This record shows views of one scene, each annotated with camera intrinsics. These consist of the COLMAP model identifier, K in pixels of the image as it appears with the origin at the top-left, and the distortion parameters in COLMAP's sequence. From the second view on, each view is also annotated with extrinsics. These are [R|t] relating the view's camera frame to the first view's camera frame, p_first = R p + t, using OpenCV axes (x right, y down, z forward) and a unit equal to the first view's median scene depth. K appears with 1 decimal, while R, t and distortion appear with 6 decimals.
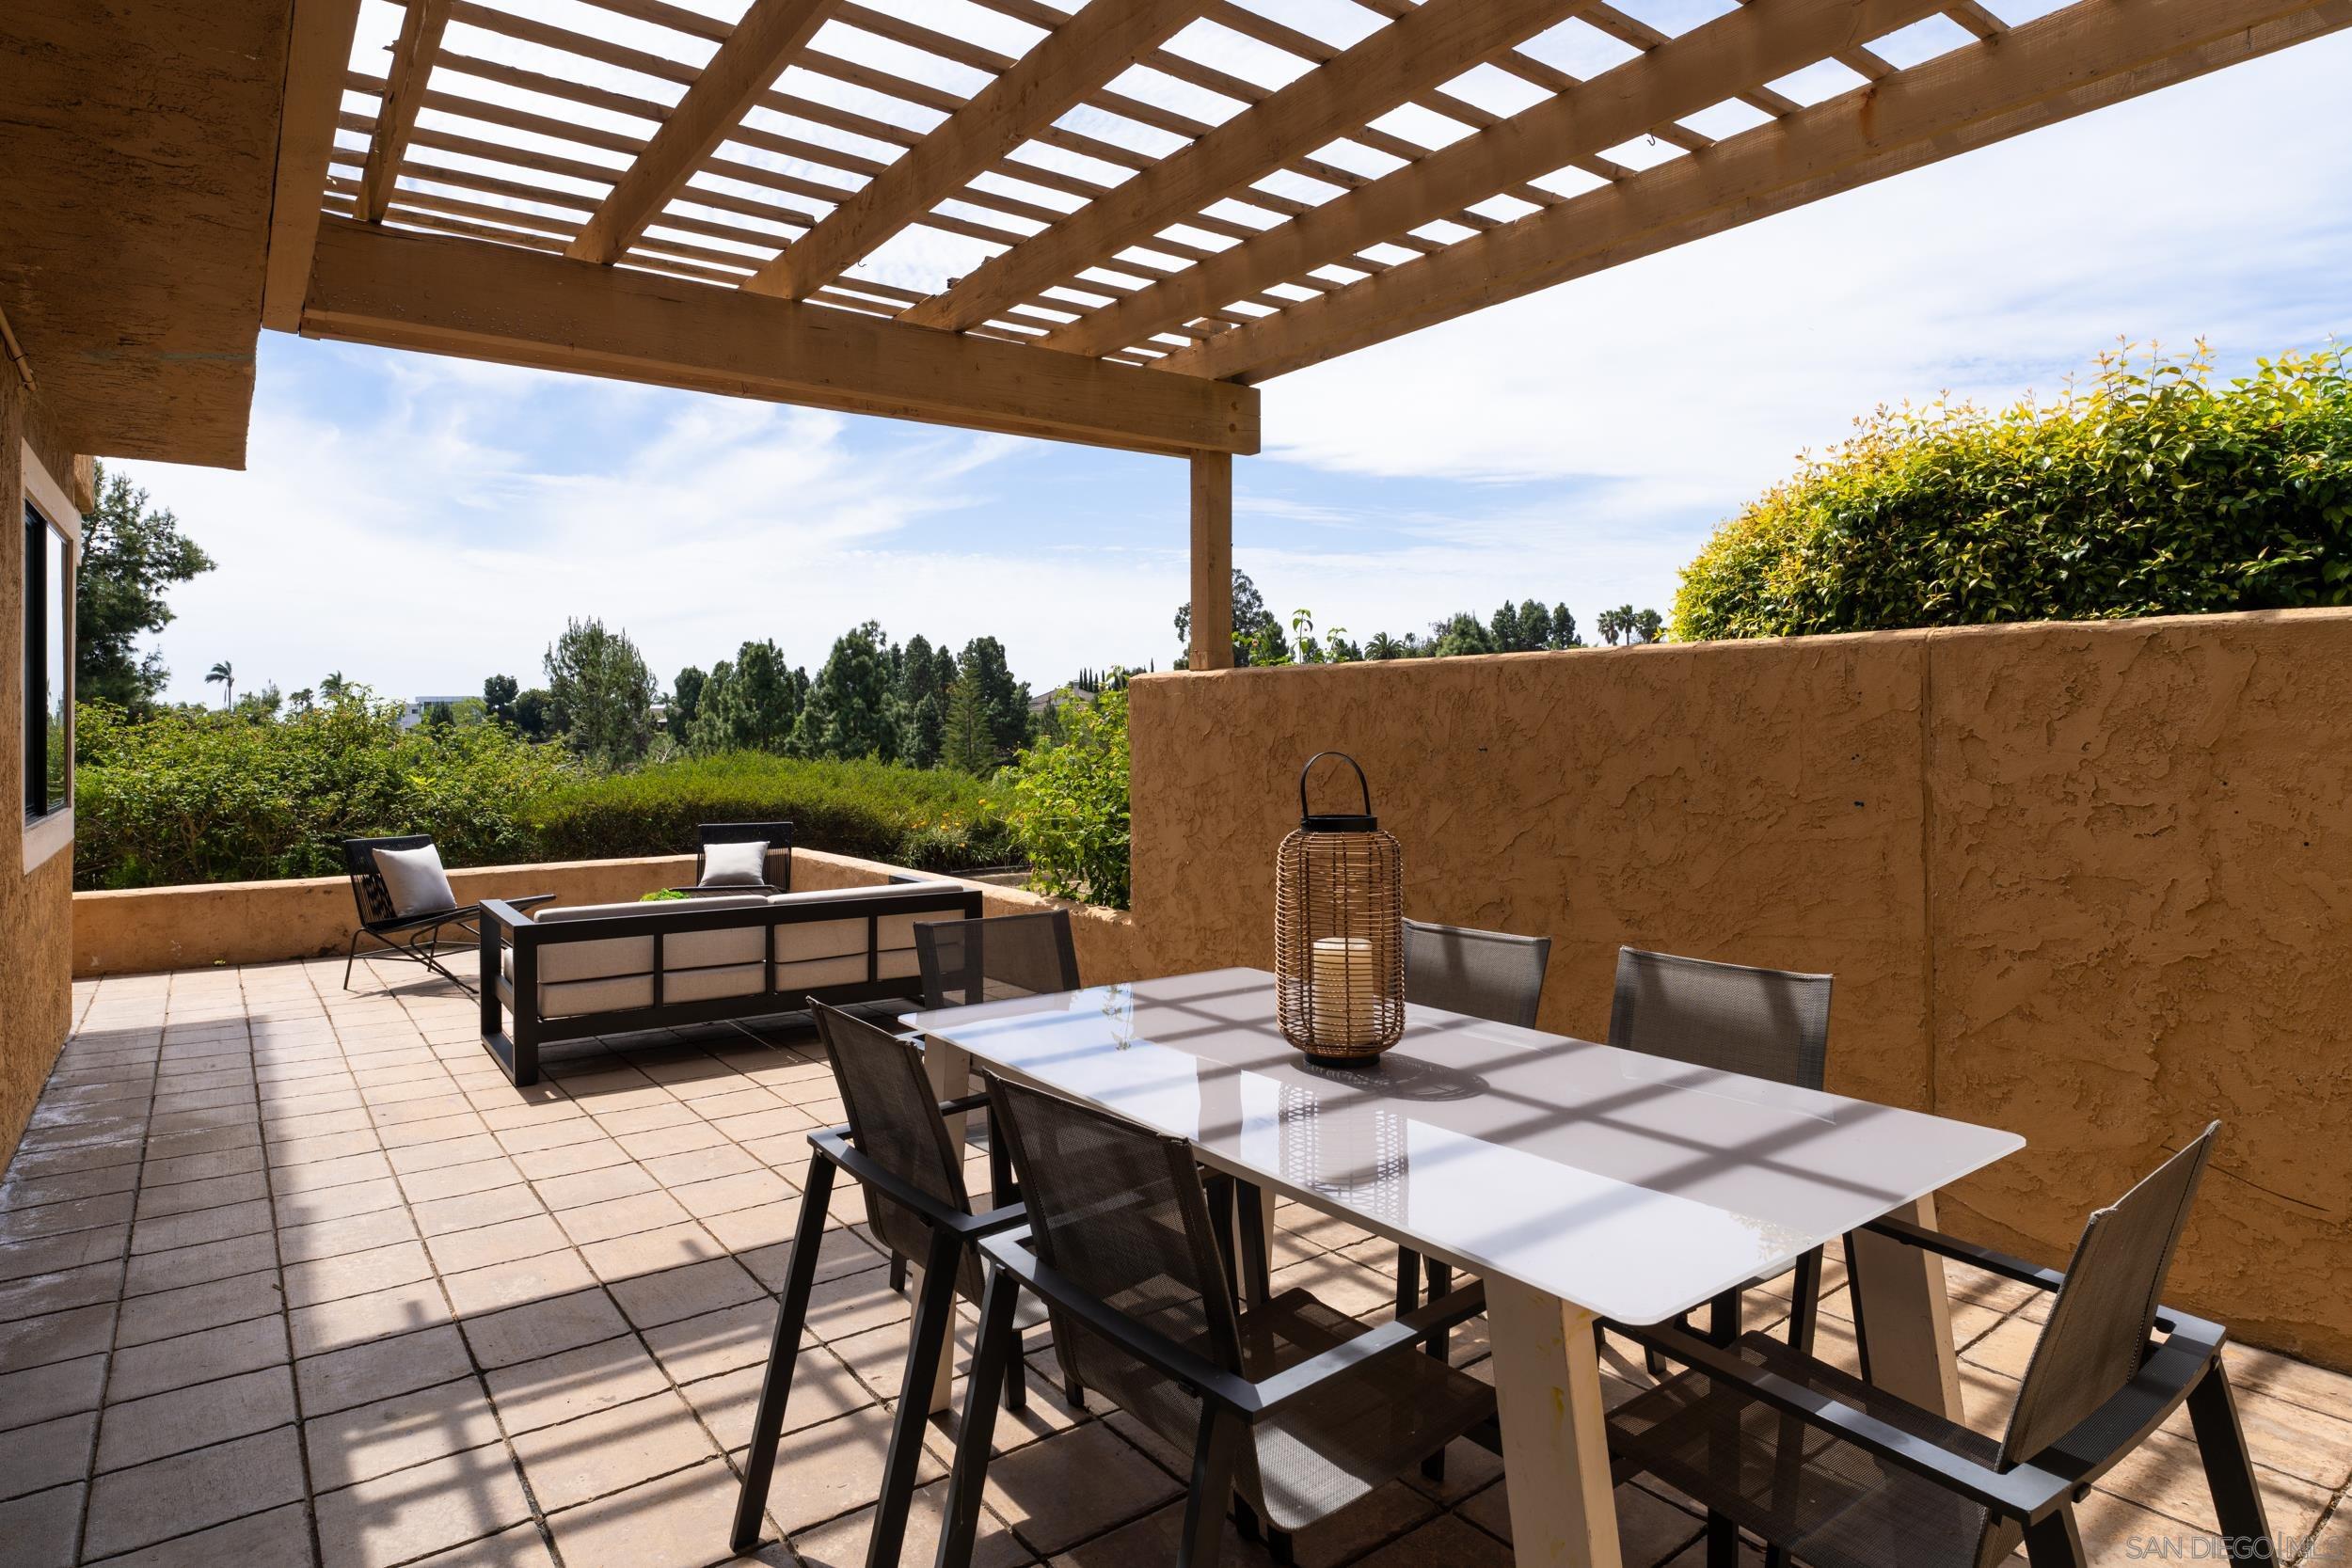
lens RADIAL K [[1251.5, 0, 1185.9], [0, 1251.5, 742.7], [0, 0, 1]] dist [-0.016651, 0.002834]
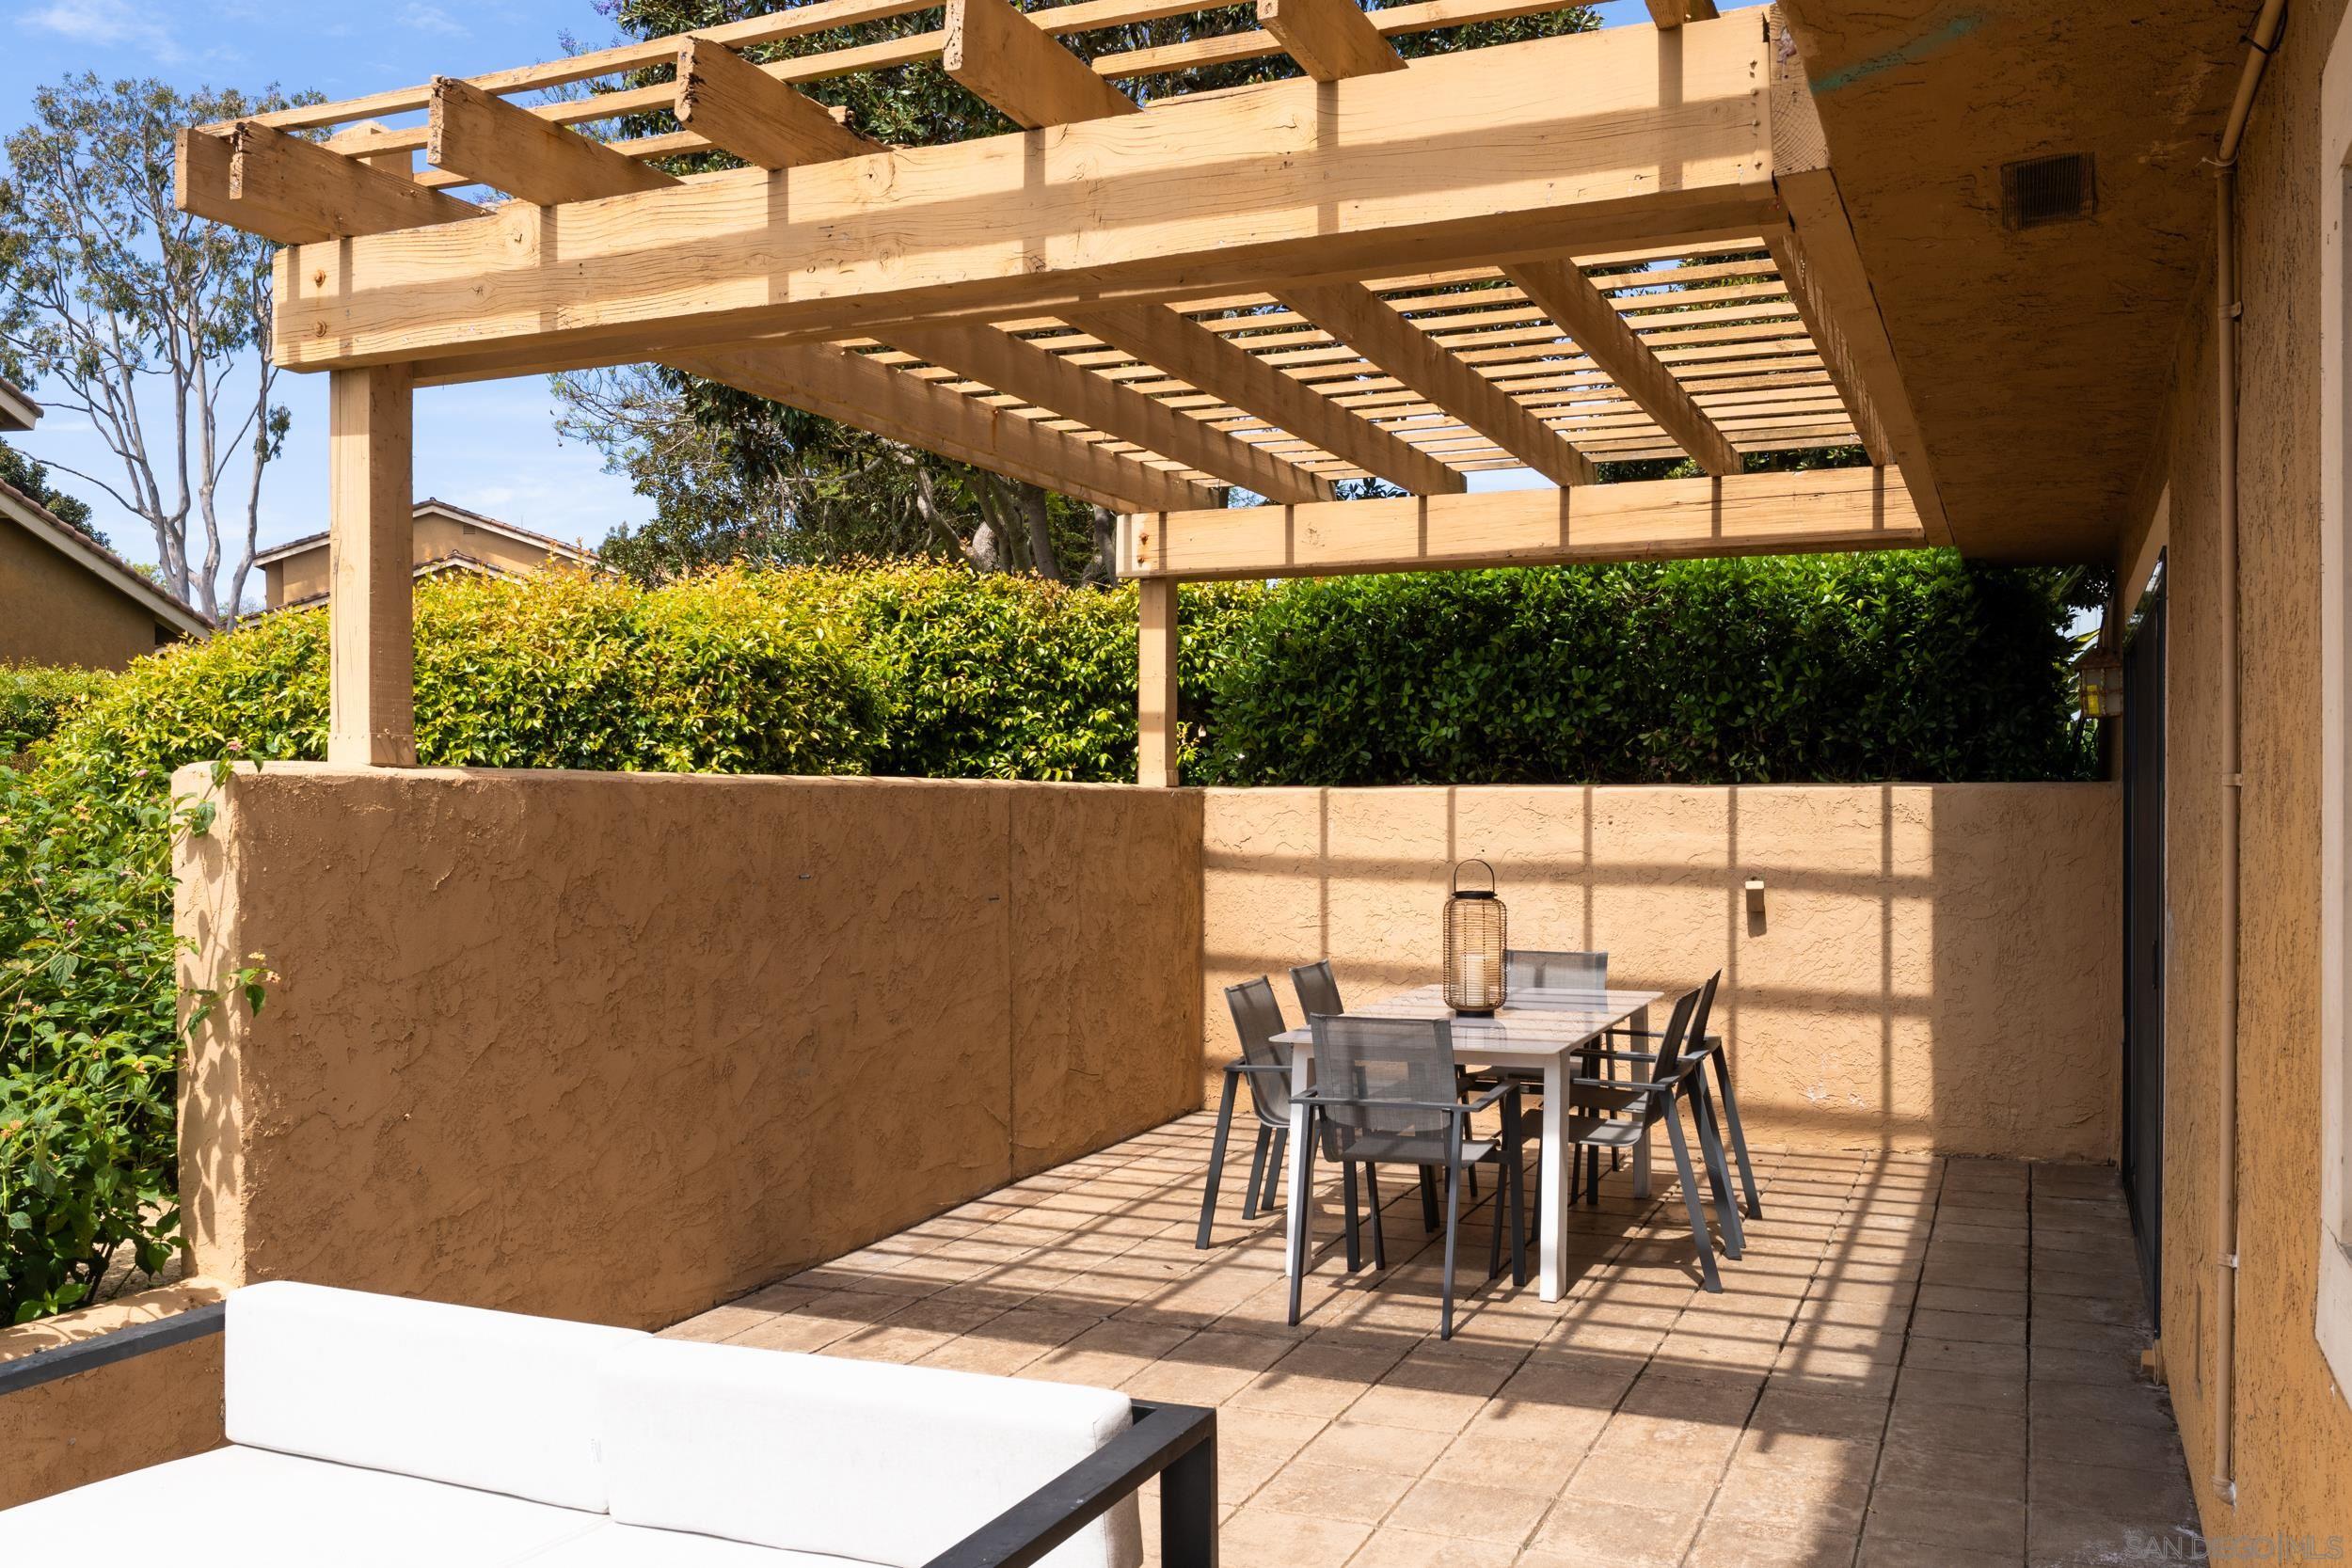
lens RADIAL K [[1932.2, 0, 1174.0], [0, 1932.2, 789.7], [0, 0, 1]] dist [-0.002847, 0.000194]
pose [[-0.476651, 0.002474, 0.879089, -0.557532], [0.005647, 0.999984, 0.000248, -0.028193], [-0.879074, 0.005082, -0.476658, 0.681906]]
